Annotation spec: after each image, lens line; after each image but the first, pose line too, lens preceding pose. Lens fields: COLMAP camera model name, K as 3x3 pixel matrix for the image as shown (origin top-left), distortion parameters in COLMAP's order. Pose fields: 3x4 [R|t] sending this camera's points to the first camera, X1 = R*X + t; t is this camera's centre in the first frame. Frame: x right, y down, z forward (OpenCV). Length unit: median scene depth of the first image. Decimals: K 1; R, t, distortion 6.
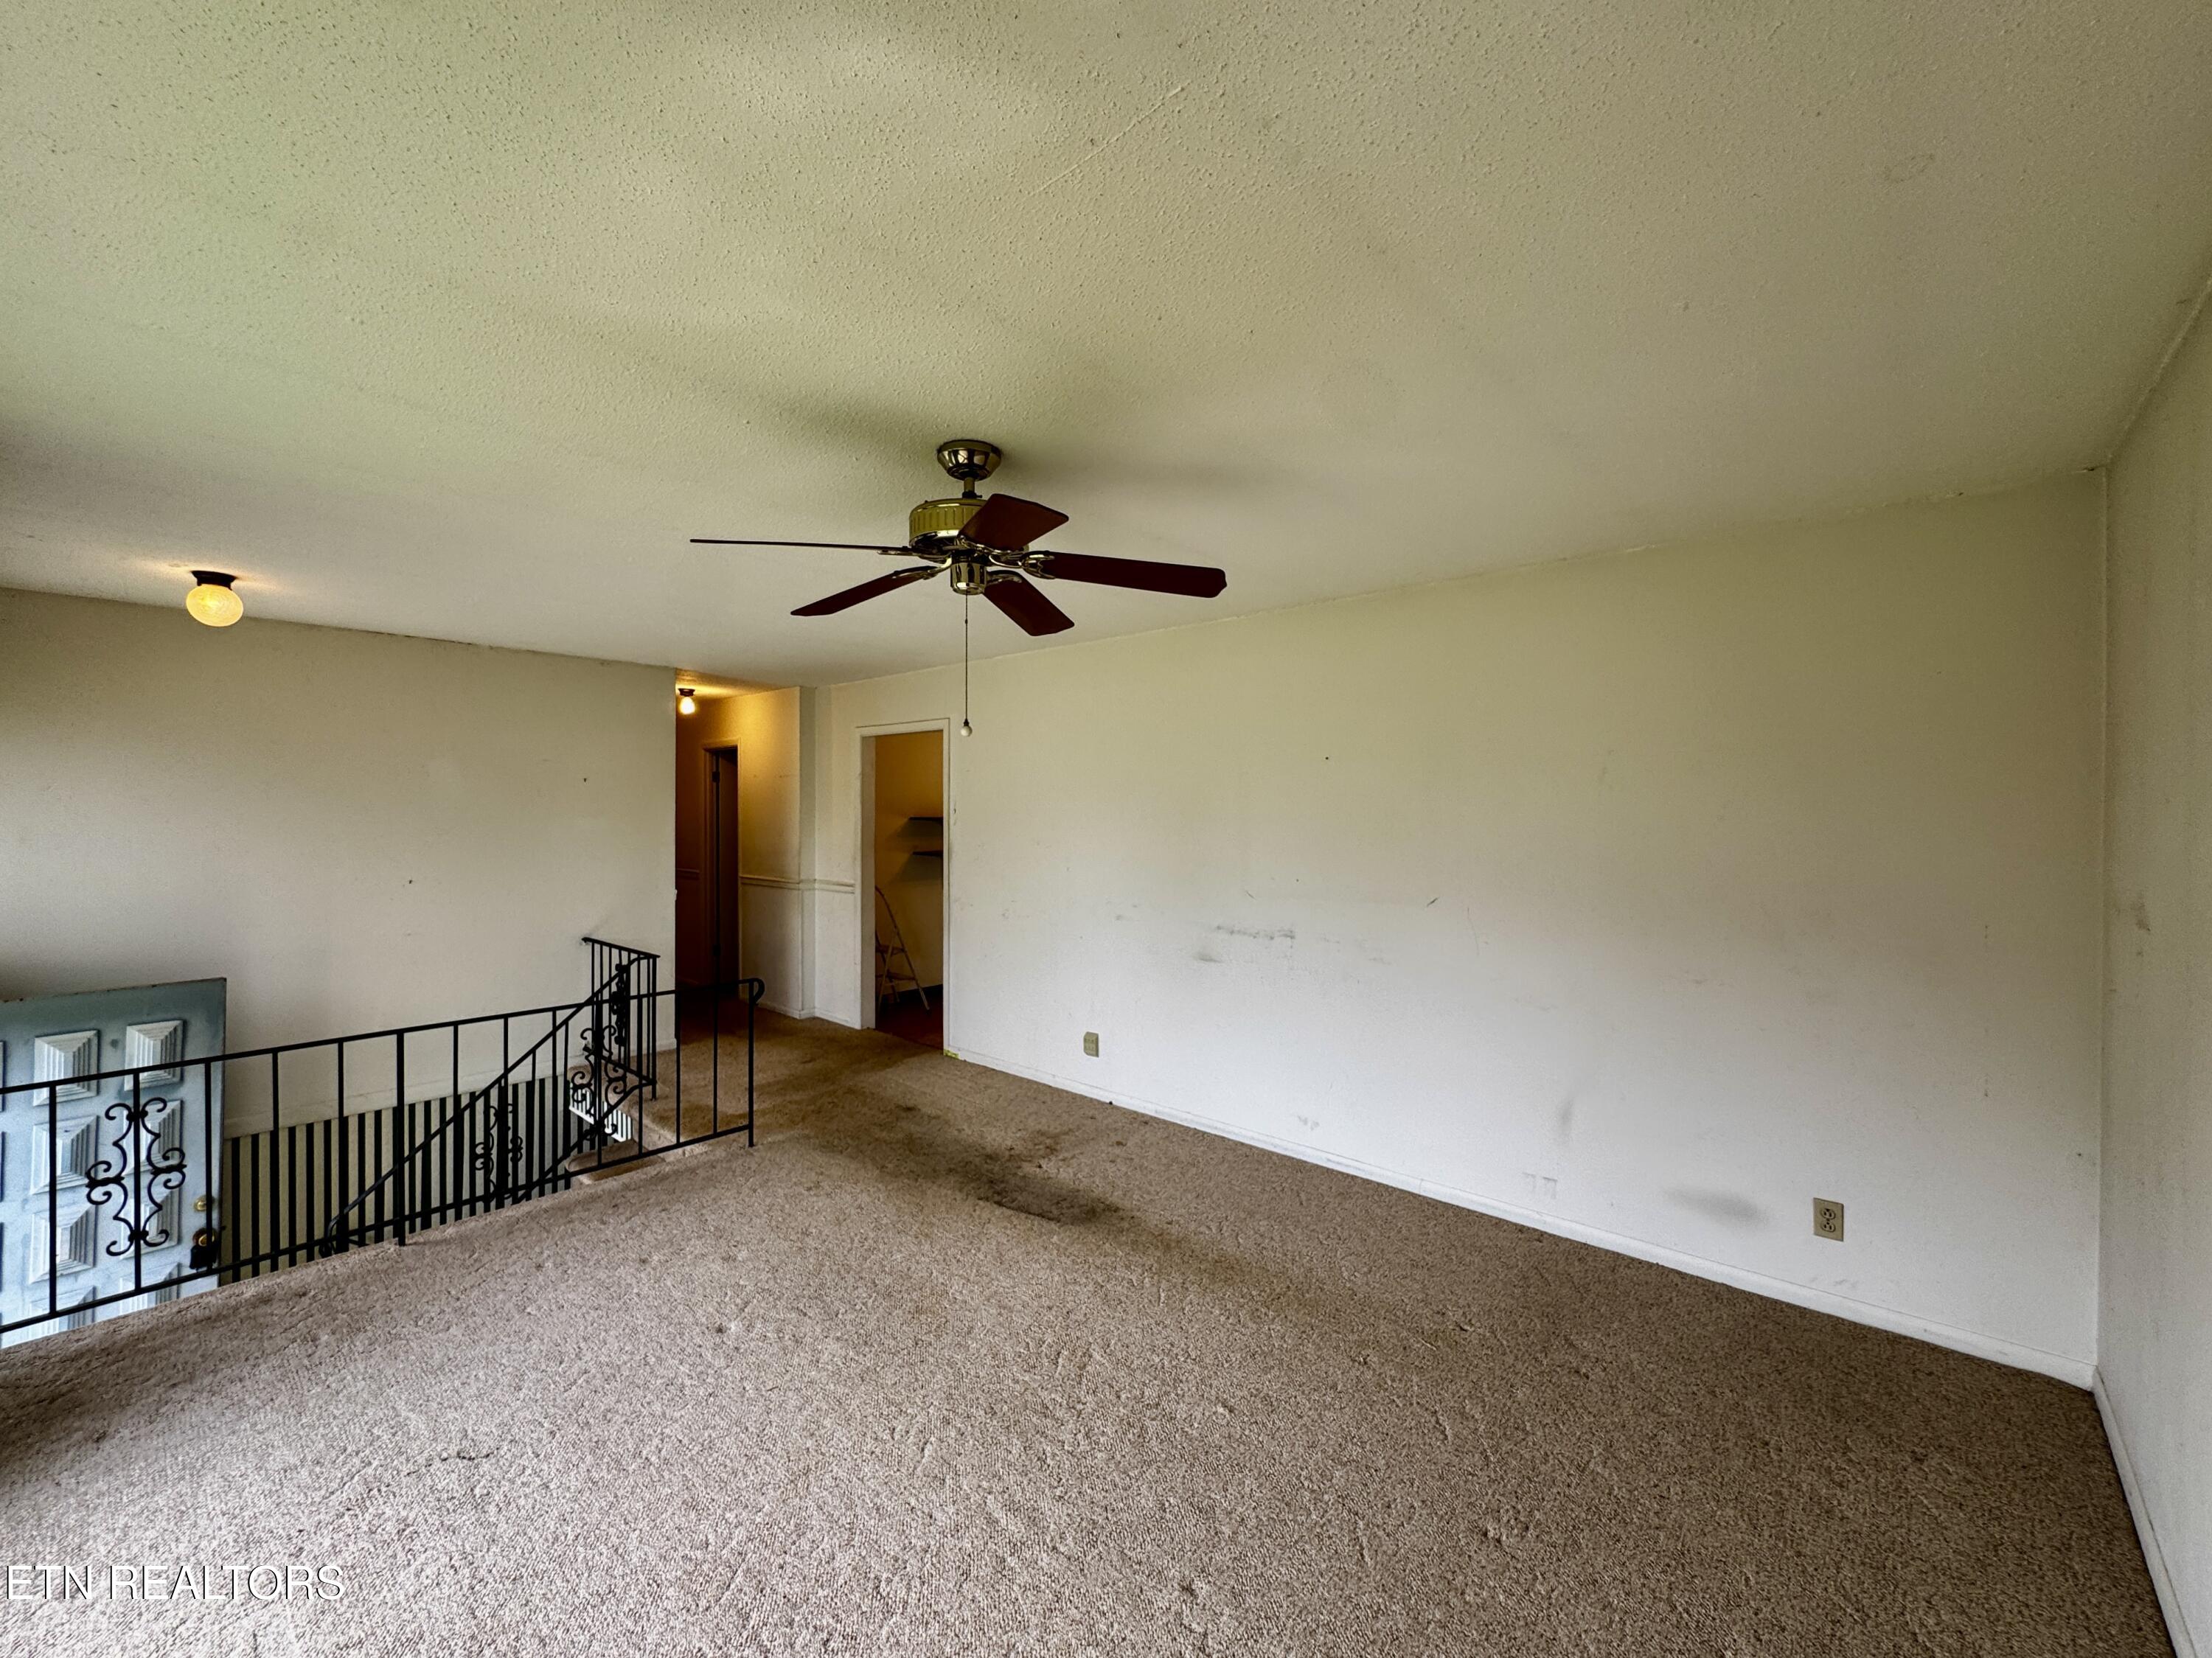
lens RADIAL K [[894.2, 0, 1093.8], [0, 894.2, 824.4], [0, 0, 1]] dist [-0.001760, -0.000056]
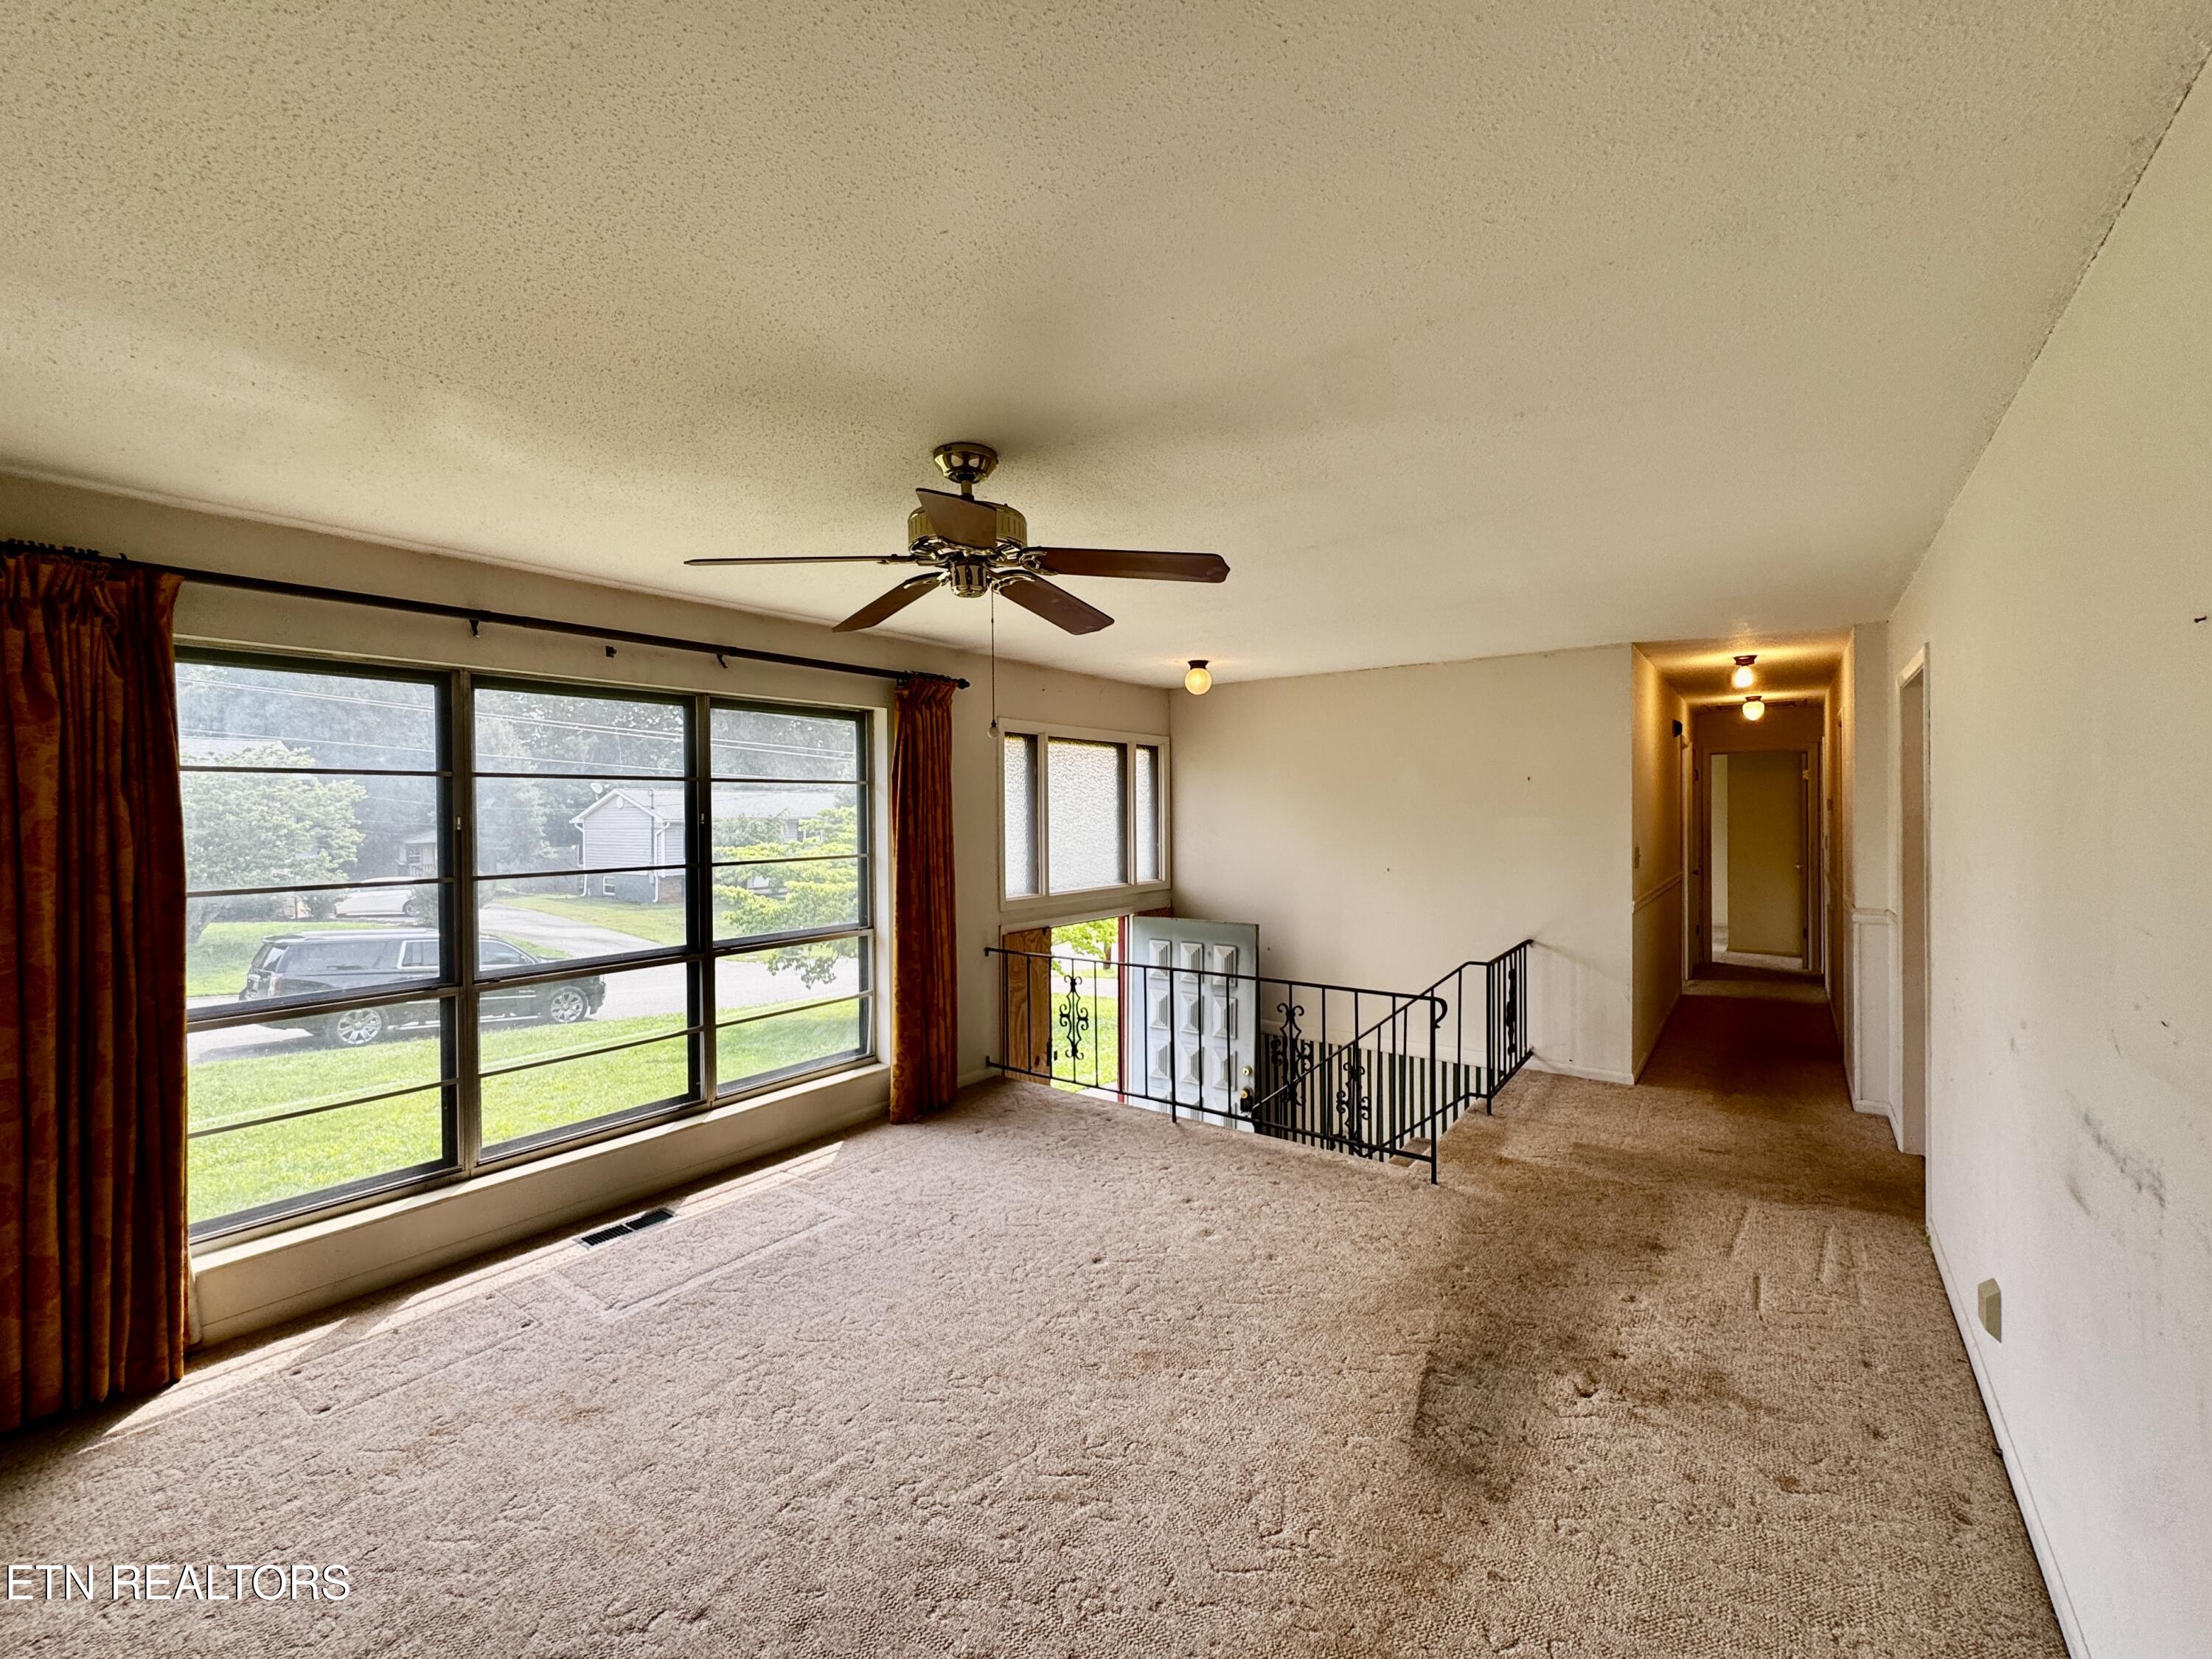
lens RADIAL K [[894.3, 0, 1093.8], [0, 894.3, 824.9], [0, 0, 1]] dist [-0.001760, -0.000056]
pose [[0.098845, 0.009325, -0.995059, 0.474427], [-0.005530, 0.999946, 0.008821, -0.006876], [0.995087, 0.004631, 0.098891, 0.567274]]
